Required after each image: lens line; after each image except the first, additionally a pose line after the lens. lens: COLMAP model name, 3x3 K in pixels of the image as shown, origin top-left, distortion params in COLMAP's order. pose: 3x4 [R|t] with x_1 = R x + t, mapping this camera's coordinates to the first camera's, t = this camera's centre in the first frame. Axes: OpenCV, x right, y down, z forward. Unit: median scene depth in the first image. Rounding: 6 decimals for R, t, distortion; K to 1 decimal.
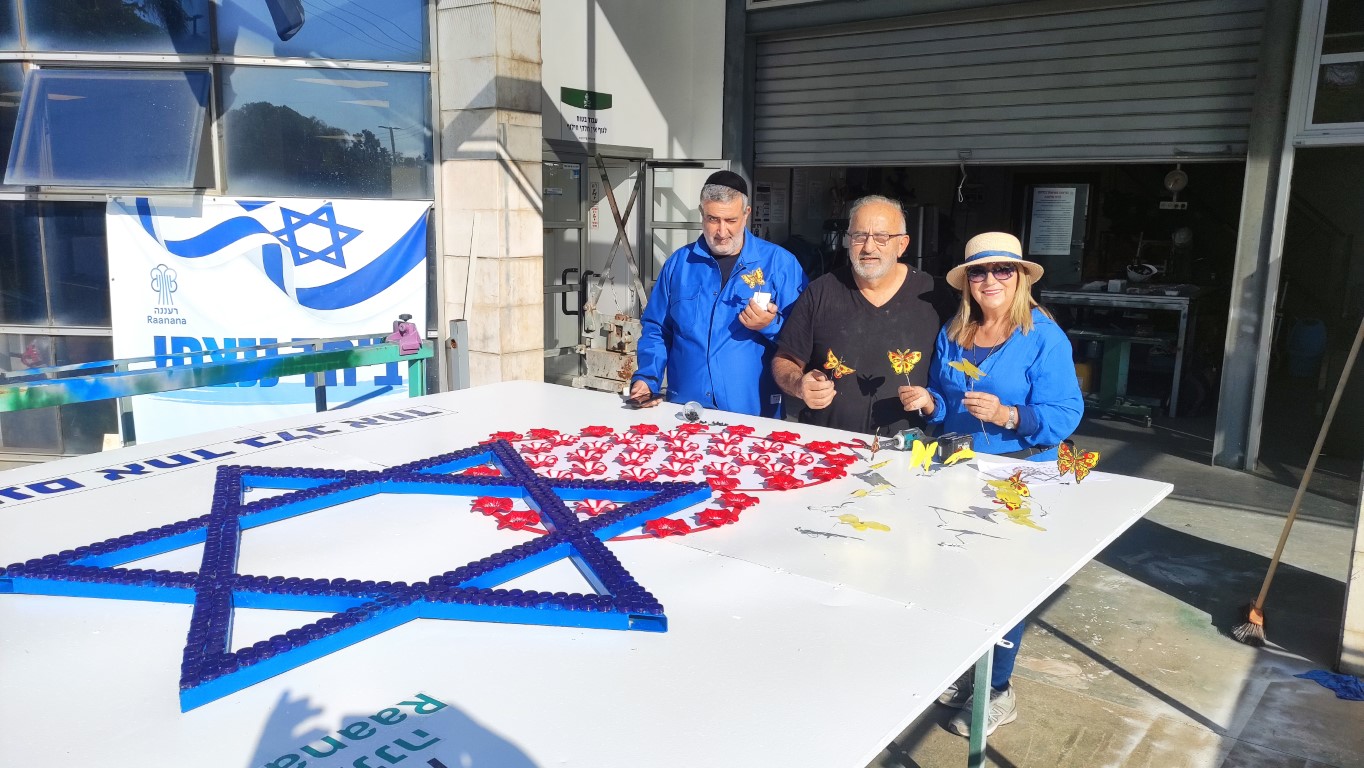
lens RADIAL K [[999.1, 0, 671.9], [0, 999.1, 380.7], [0, 0, 1]] dist [0.055935, -0.053955]
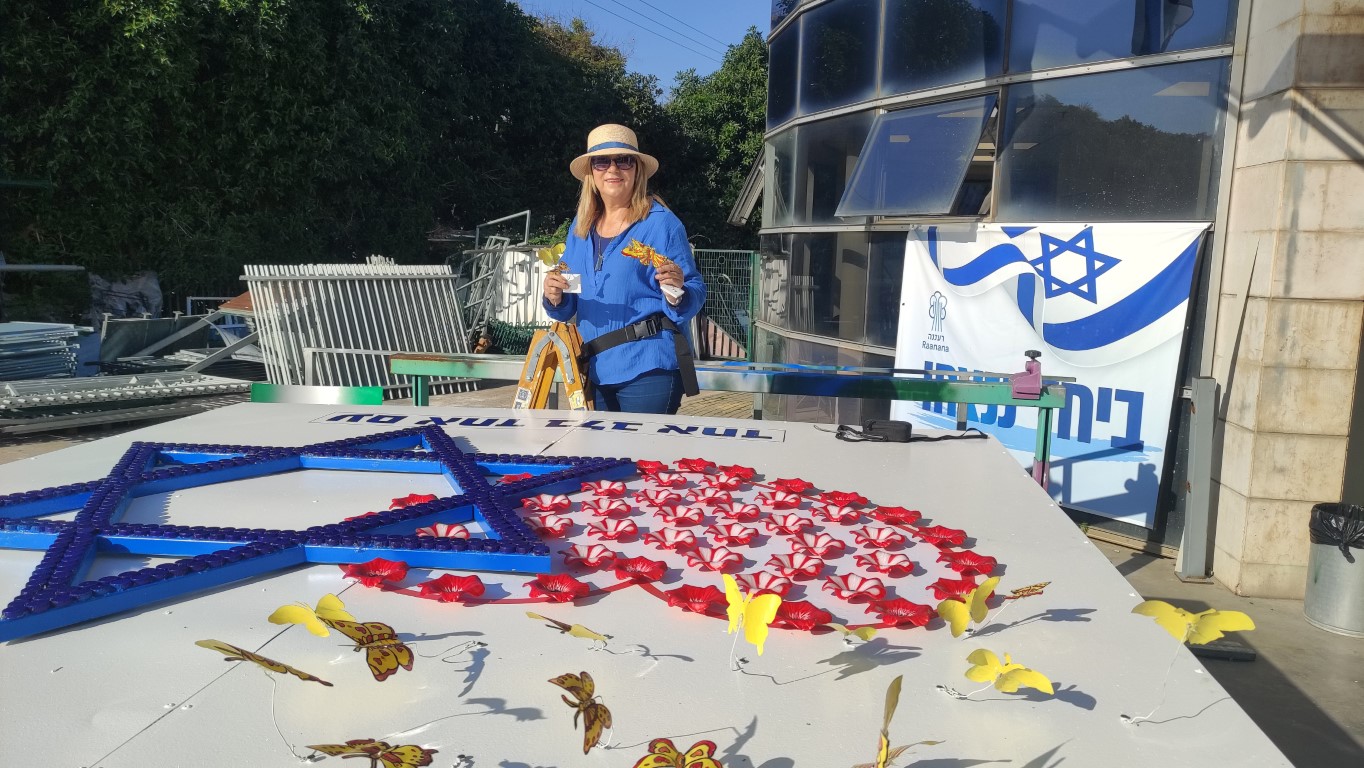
lens RADIAL K [[999.1, 0, 683.7], [0, 999.1, 397.0], [0, 0, 1]] dist [0.055935, -0.053955]
pose [[0.486504, 0.128290, -0.864208, 0.255674], [-0.169162, 0.984274, 0.050884, -0.018567], [0.857146, 0.121436, 0.500555, 0.286422]]
